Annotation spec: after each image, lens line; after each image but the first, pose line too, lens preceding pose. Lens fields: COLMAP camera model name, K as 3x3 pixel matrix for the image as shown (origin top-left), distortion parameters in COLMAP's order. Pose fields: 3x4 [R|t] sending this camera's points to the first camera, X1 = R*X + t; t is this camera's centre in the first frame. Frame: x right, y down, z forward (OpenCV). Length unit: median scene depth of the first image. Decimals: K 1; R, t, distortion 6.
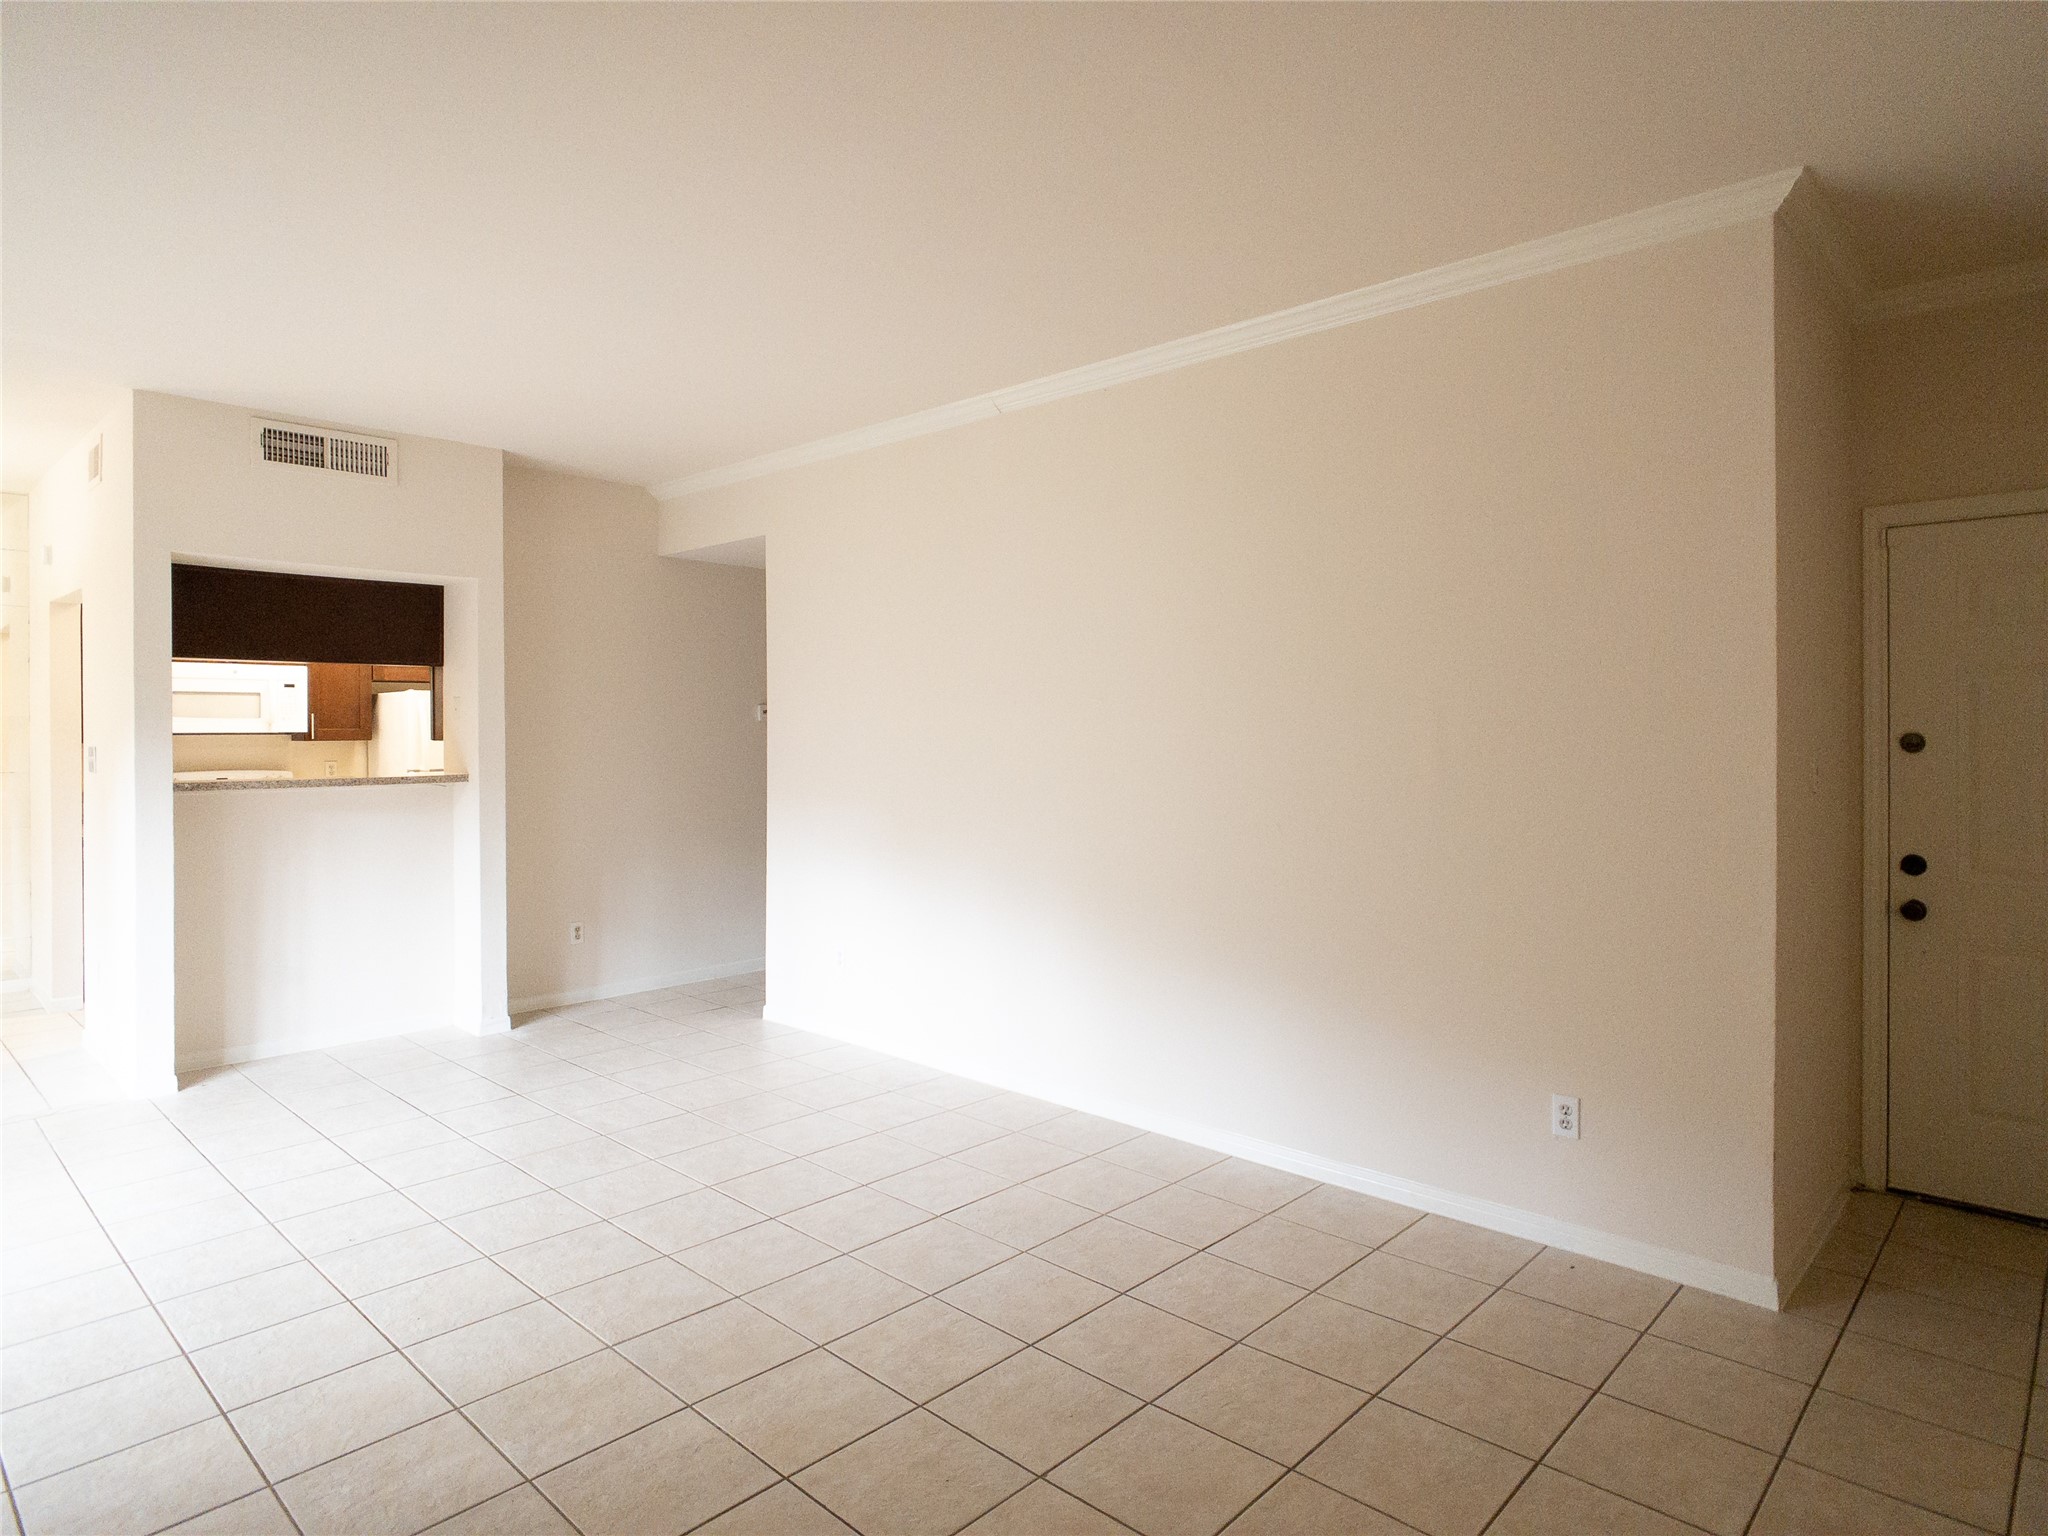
lens RADIAL K [[1187.5, 0, 1024.0], [0, 1187.5, 768.0], [0, 0, 1]] dist [0.002200, 0.000164]
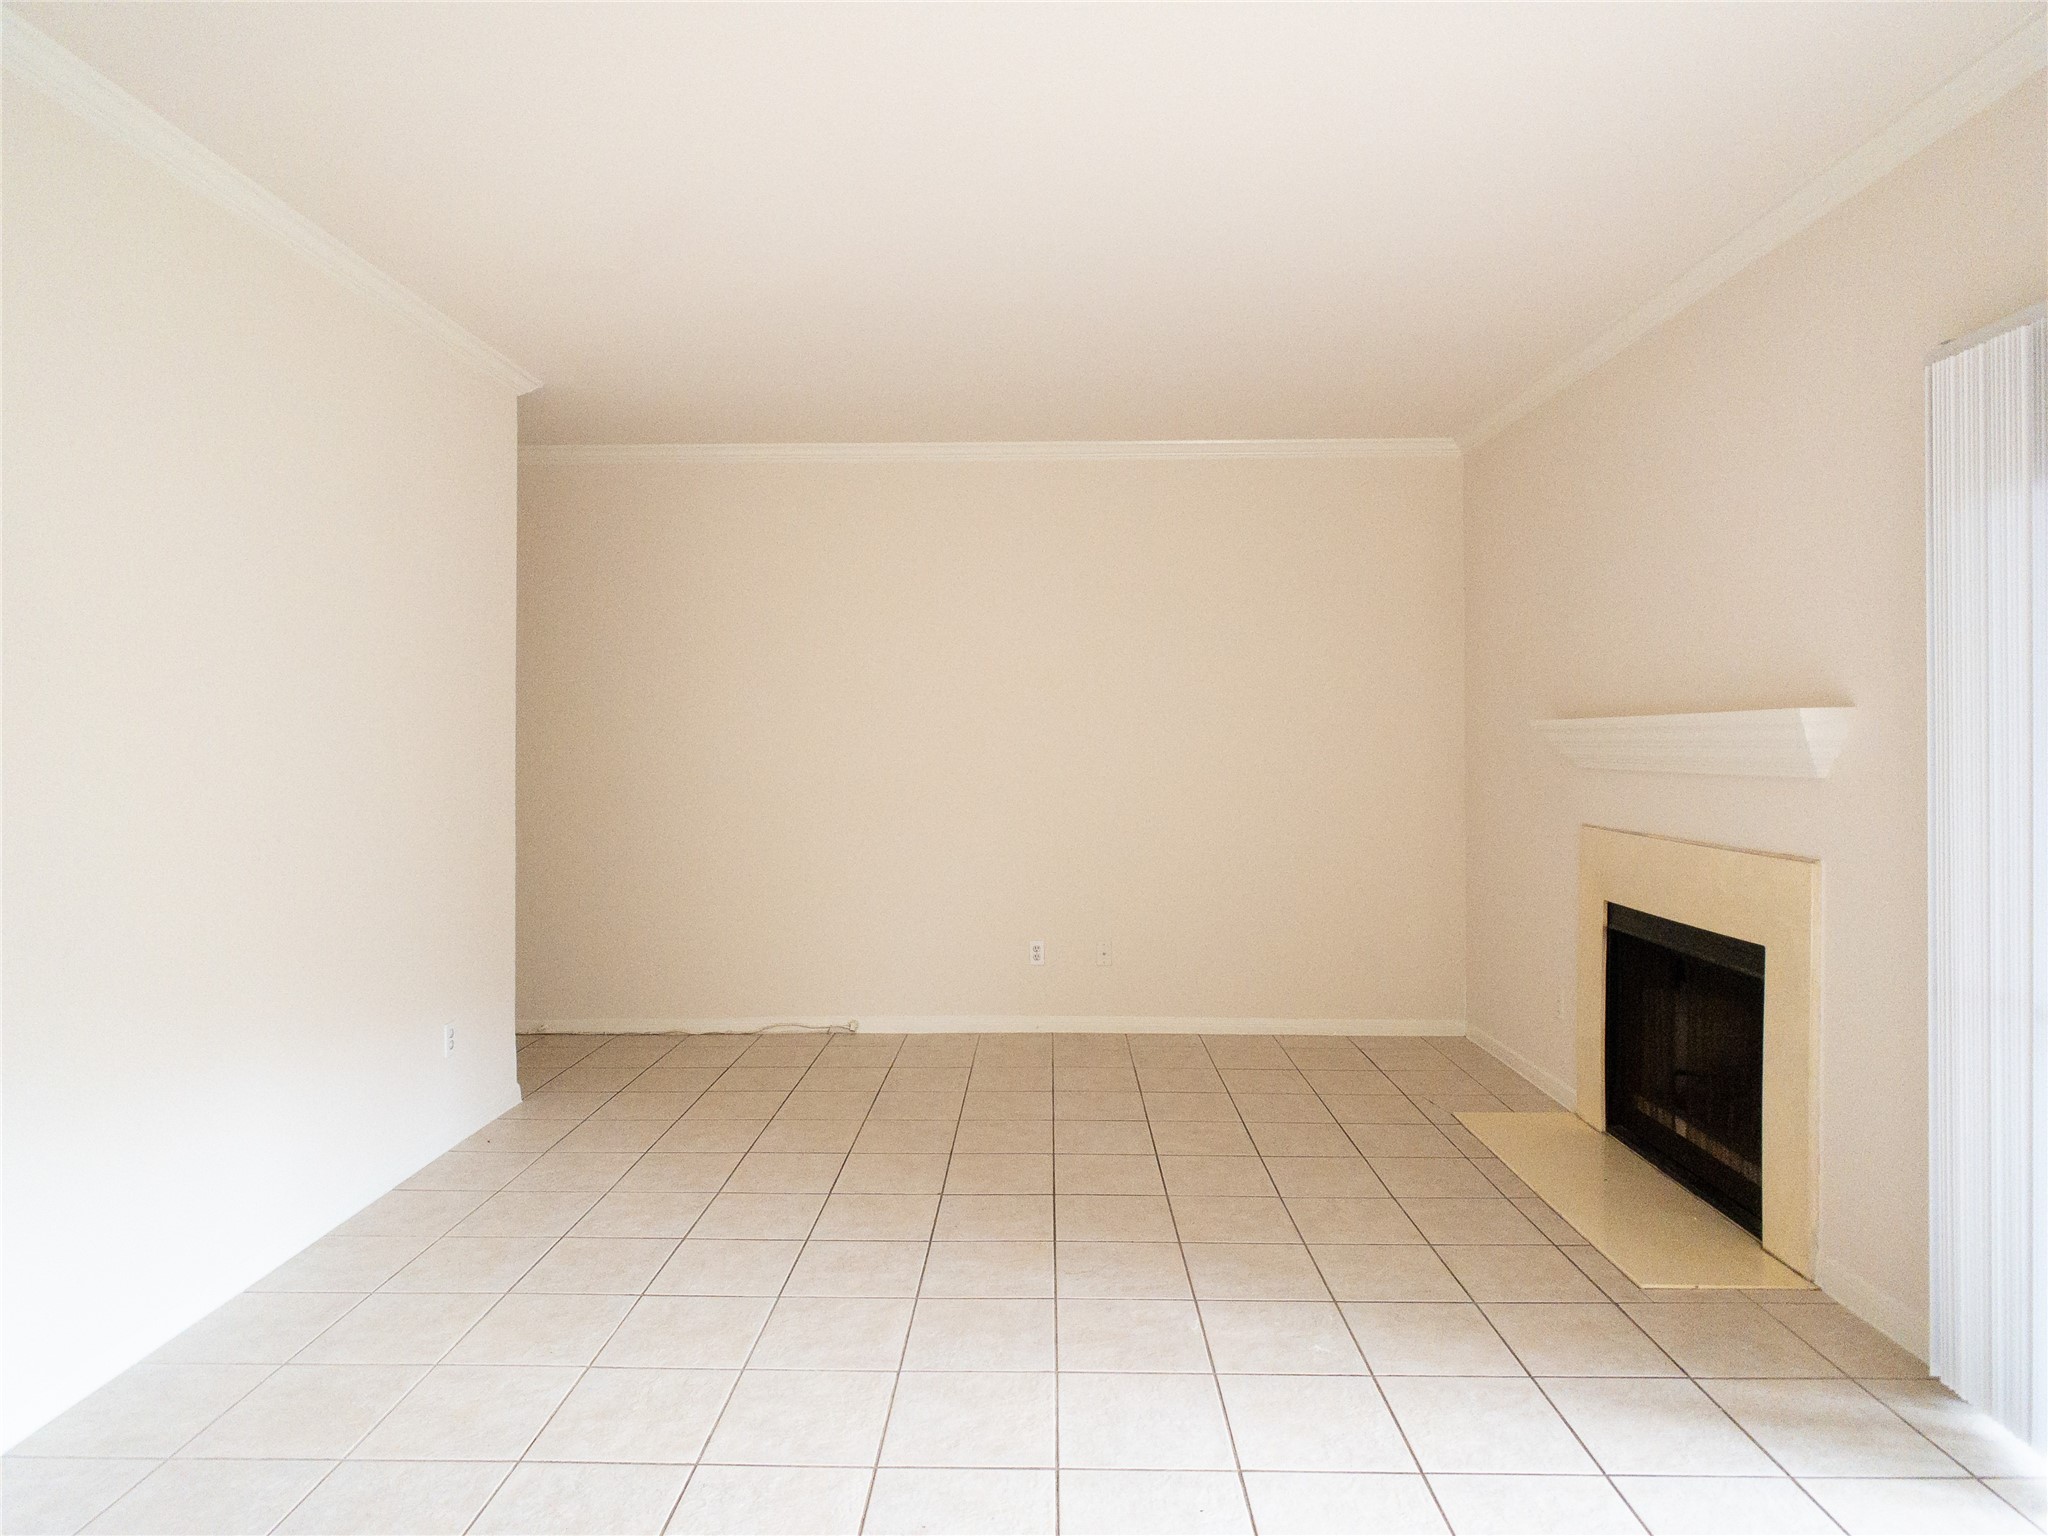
lens RADIAL K [[1187.5, 0, 1024.0], [0, 1187.5, 768.0], [0, 0, 1]] dist [0.002200, 0.000164]
pose [[-0.671552, -0.013431, 0.740836, -1.052161], [0.023428, 0.998951, 0.039346, -0.026682], [-0.740587, 0.043779, -0.670533, 1.679914]]
